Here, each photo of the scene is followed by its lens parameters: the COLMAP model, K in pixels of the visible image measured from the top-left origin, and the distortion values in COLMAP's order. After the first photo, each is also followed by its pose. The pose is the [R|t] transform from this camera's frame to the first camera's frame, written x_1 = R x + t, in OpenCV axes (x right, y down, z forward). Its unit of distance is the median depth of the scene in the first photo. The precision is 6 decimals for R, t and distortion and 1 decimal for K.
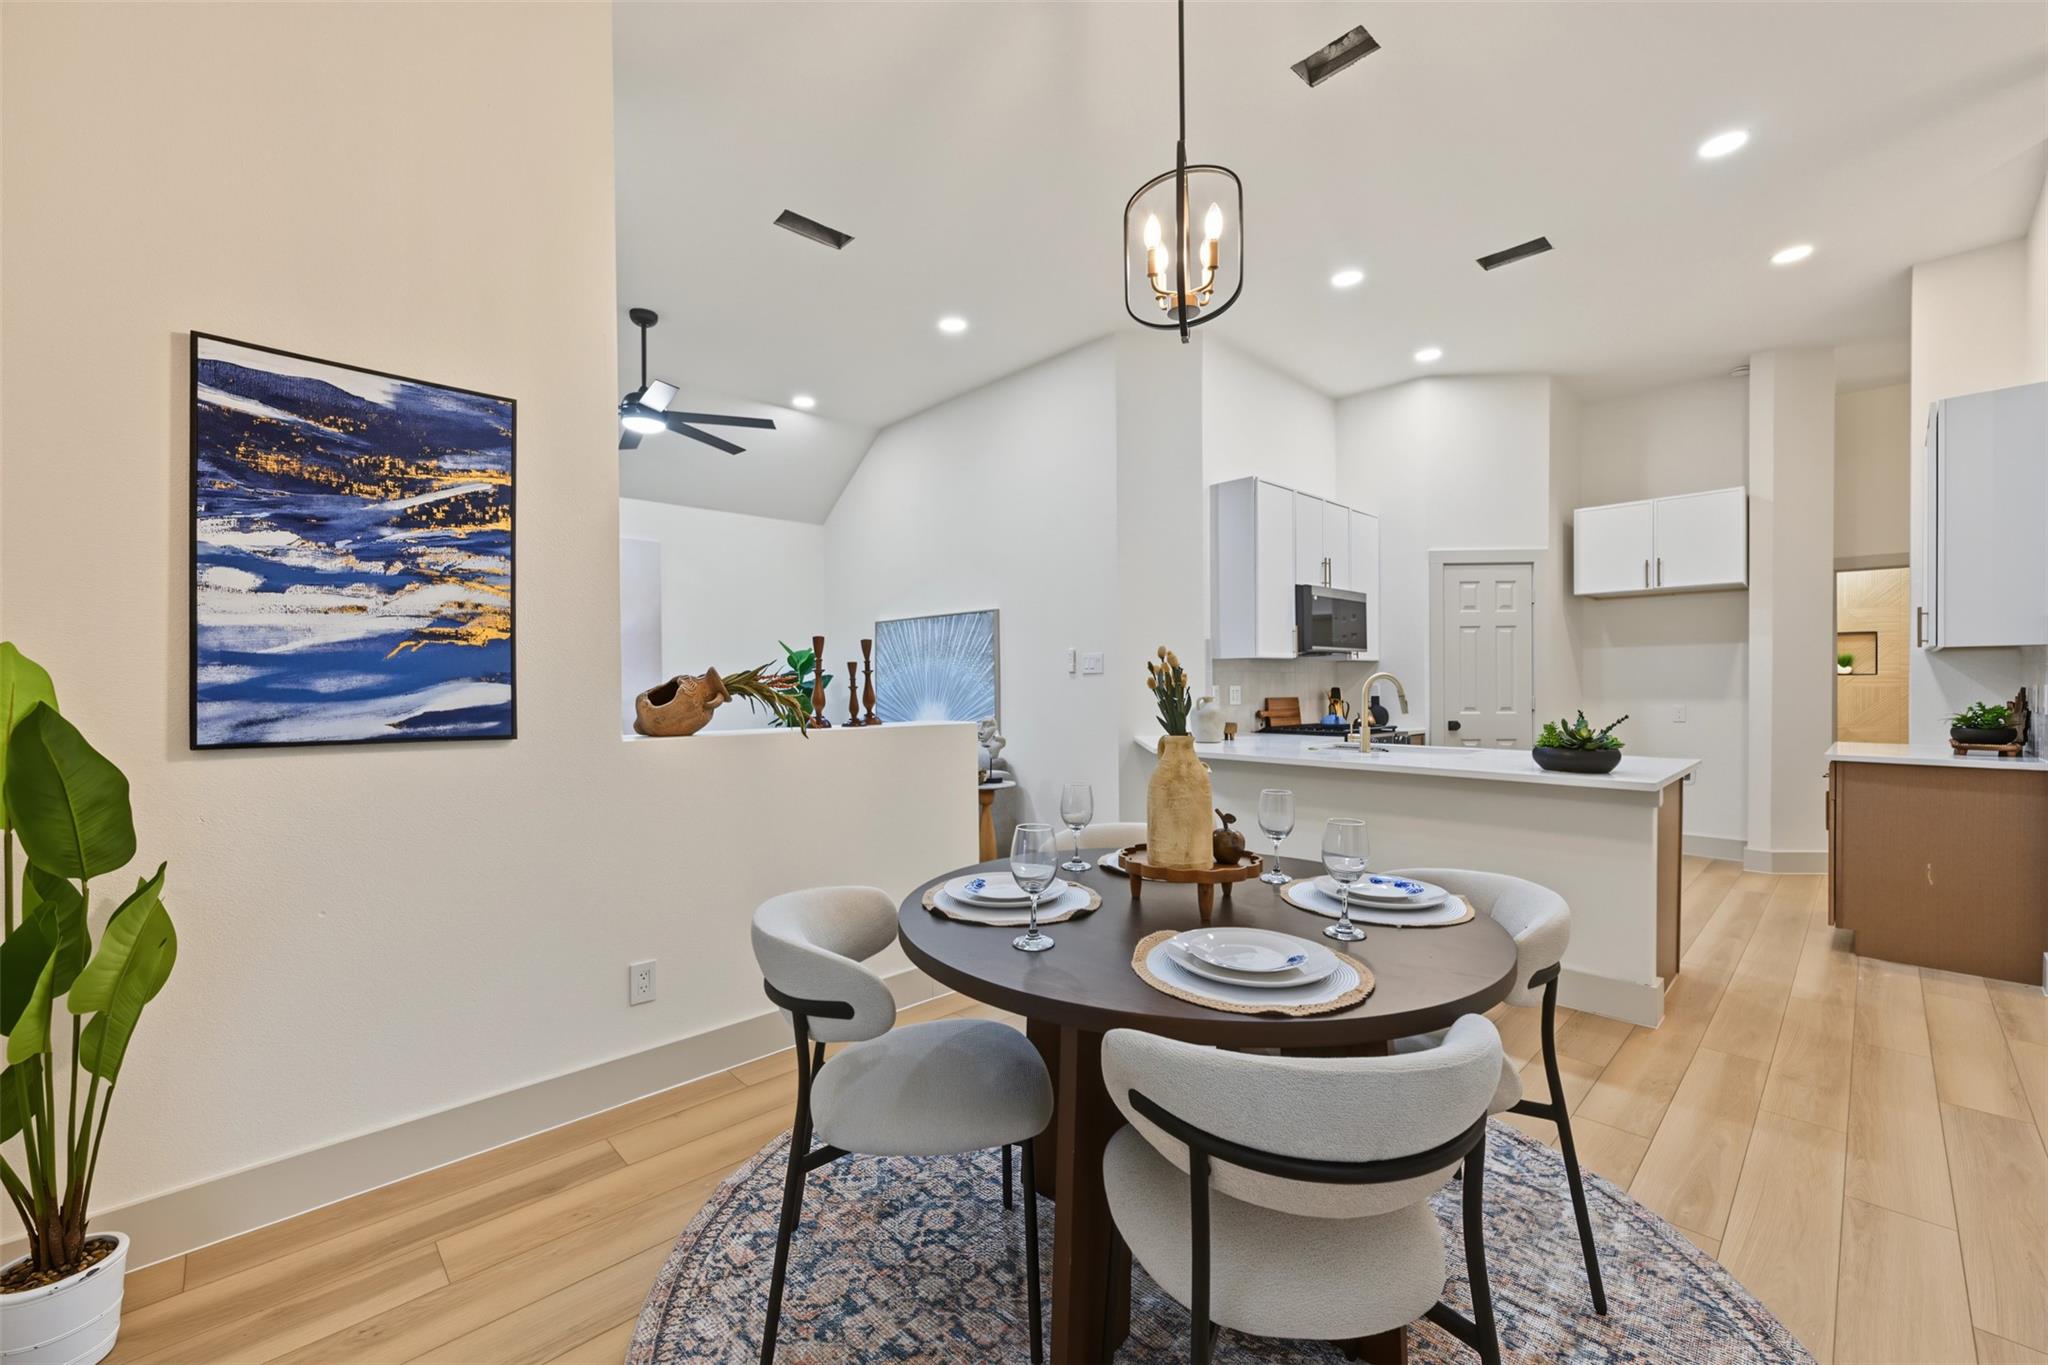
lens RADIAL K [[816.0, 0, 1023.4], [0, 816.0, 688.9], [0, 0, 1]] dist [-0.000364, 0.000311]
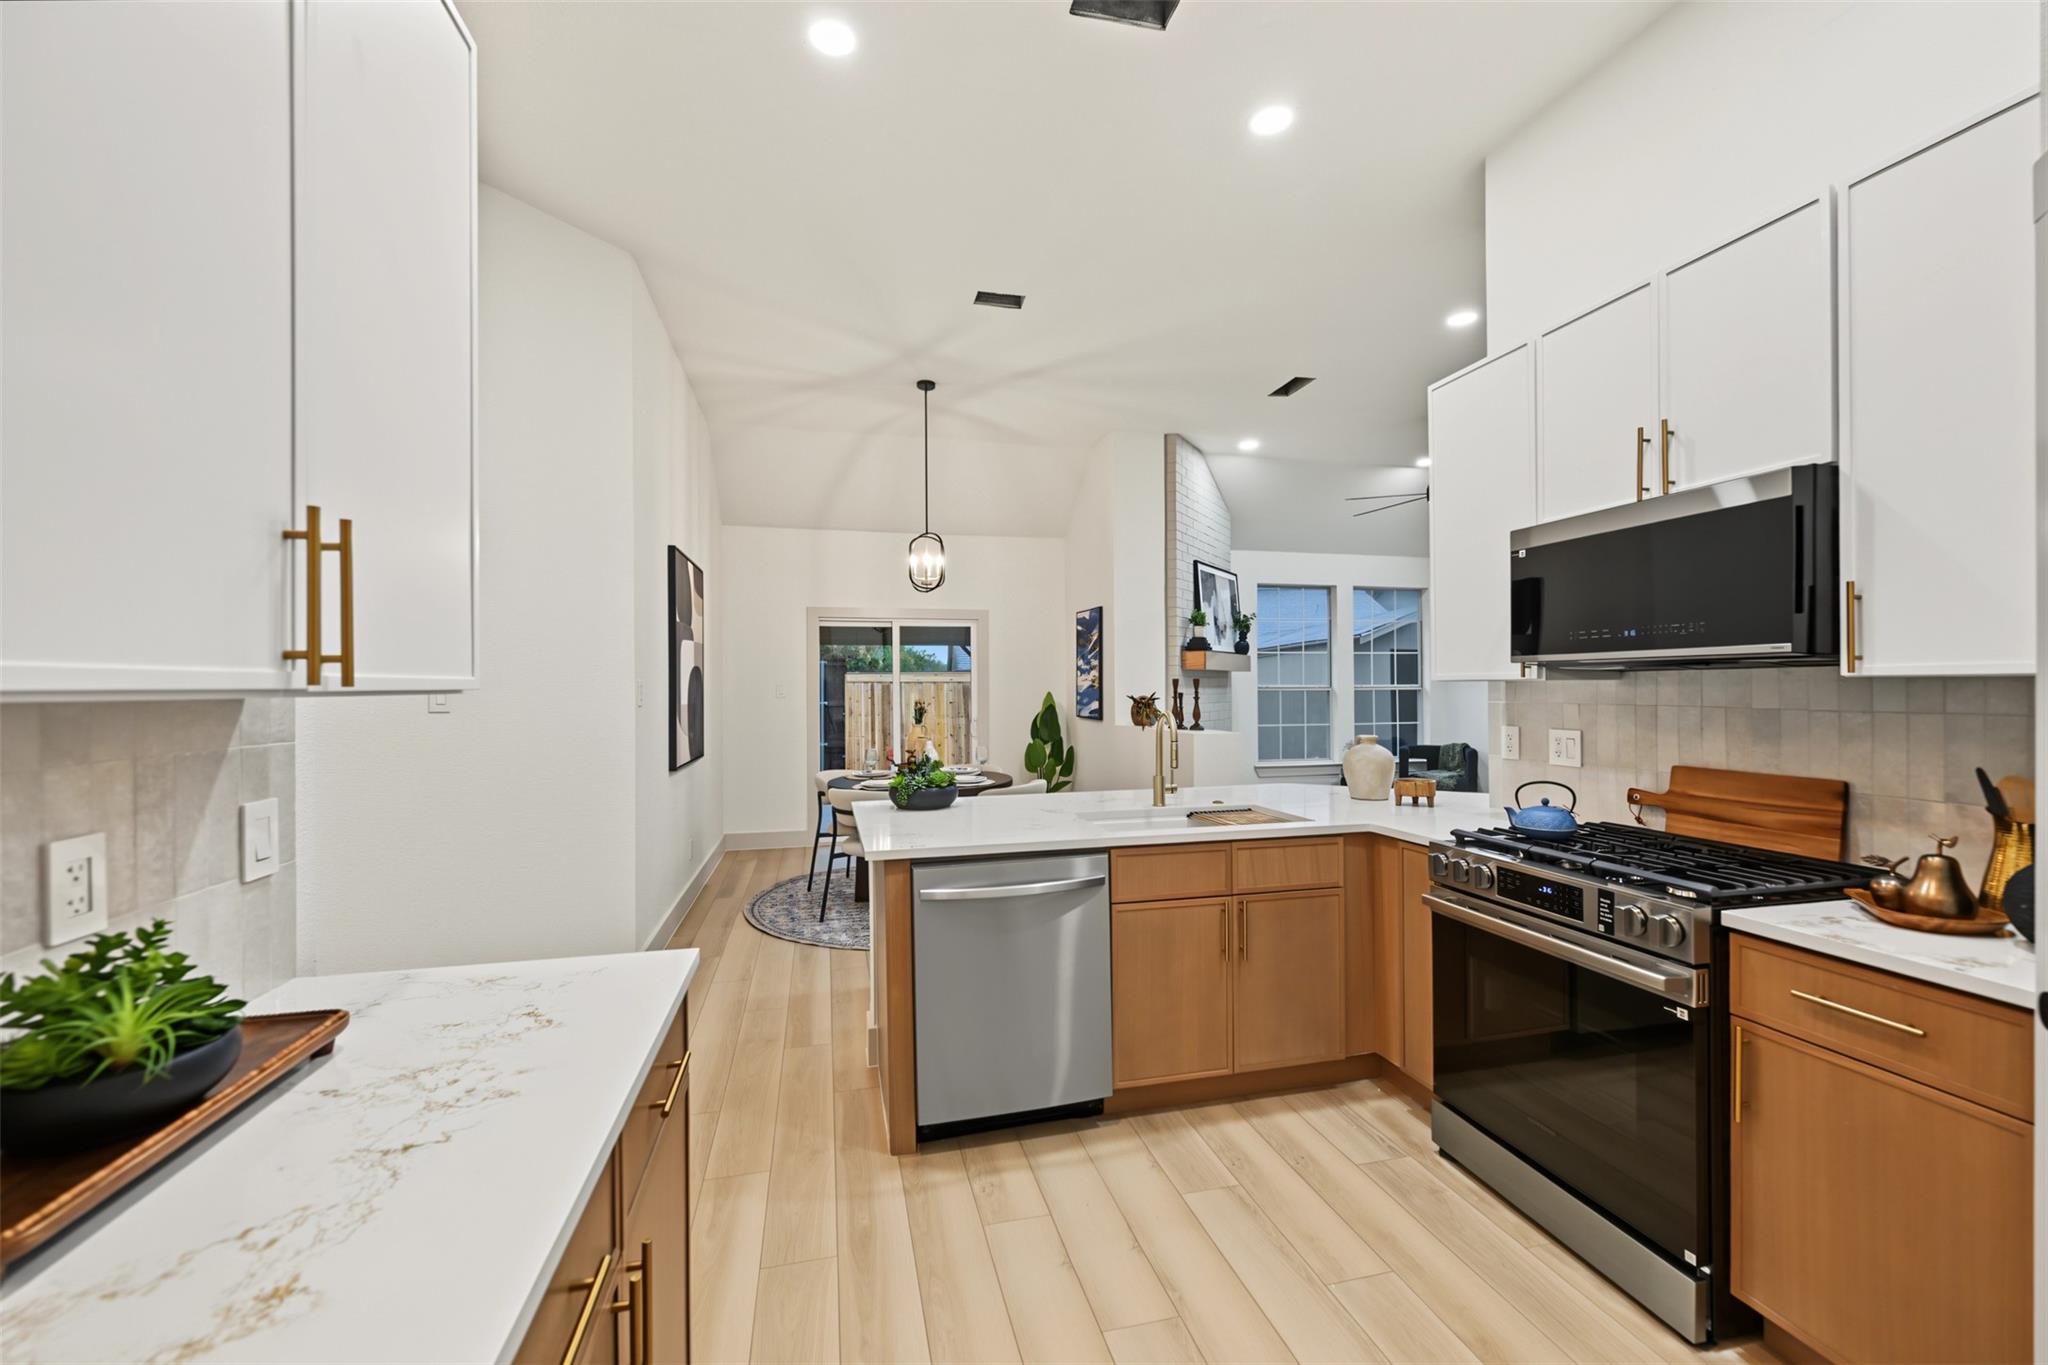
lens RADIAL K [[816.0, 0, 1023.4], [0, 816.0, 688.9], [0, 0, 1]] dist [-0.000364, 0.000311]
pose [[-0.500071, 0.011307, -0.865911, 0.880605], [0.002938, 0.999931, 0.011360, -0.037452], [0.865980, 0.003136, -0.500069, 0.945591]]
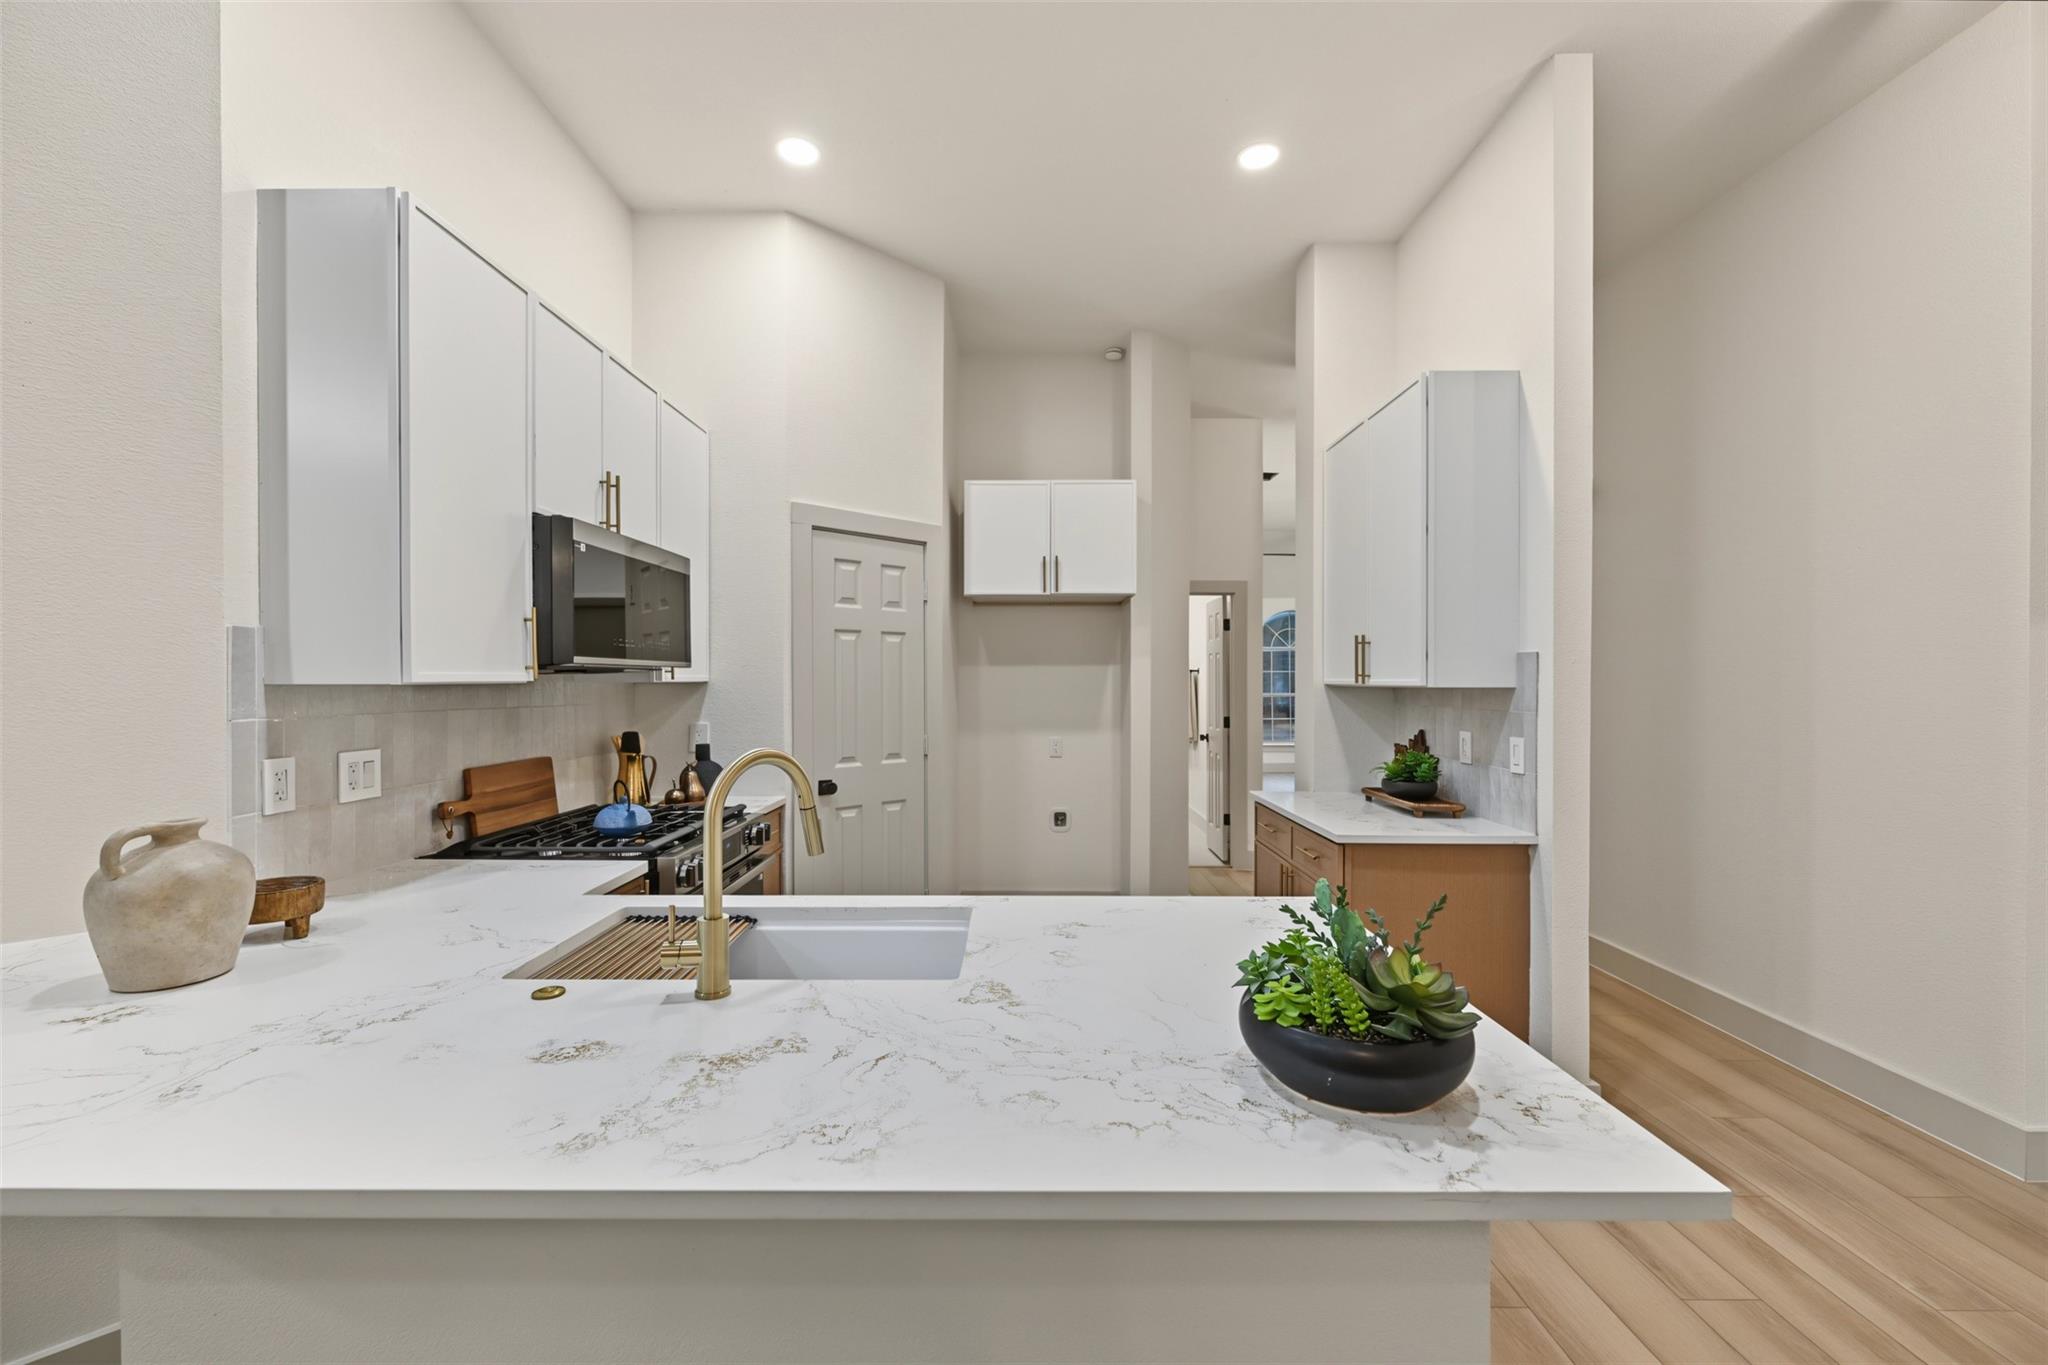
lens RADIAL K [[816.0, 0, 1023.4], [0, 816.0, 688.9], [0, 0, 1]] dist [-0.000364, 0.000311]
pose [[0.688245, 0.000035, 0.725478, 0.192111], [-0.000961, 0.999999, 0.000863, -0.033726], [-0.725477, -0.001291, 0.688245, 0.497278]]
